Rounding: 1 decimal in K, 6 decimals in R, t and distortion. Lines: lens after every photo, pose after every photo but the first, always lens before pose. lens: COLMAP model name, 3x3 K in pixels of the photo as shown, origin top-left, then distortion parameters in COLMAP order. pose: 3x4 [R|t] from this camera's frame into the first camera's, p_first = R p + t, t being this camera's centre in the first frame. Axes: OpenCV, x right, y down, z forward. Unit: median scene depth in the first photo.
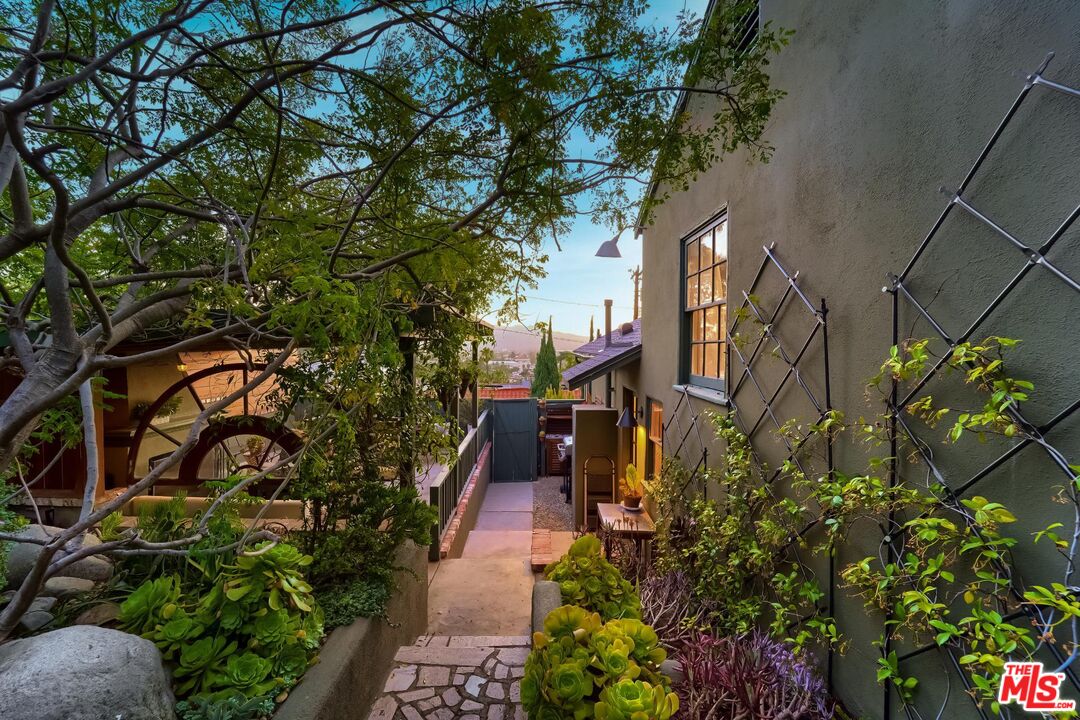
lens RADIAL K [[443.0, 0, 541.7], [0, 443.0, 354.6], [0, 0, 1]] dist [-0.025447, 0.002688]
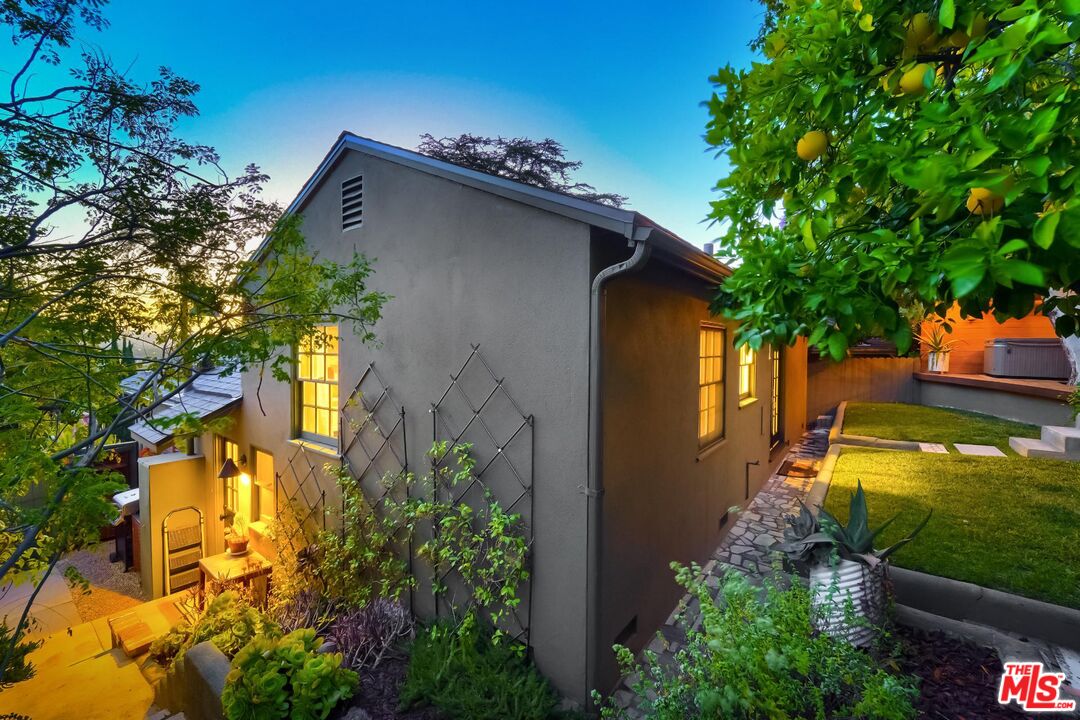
lens RADIAL K [[448.2, 0, 541.9], [0, 448.2, 349.4], [0, 0, 1]] dist [-0.014553, 0.000839]
pose [[0.609314, -0.018300, 0.792718, -0.516993], [0.011443, 0.999832, 0.014286, -0.404780], [-0.792846, 0.000366, 0.609421, -0.648537]]
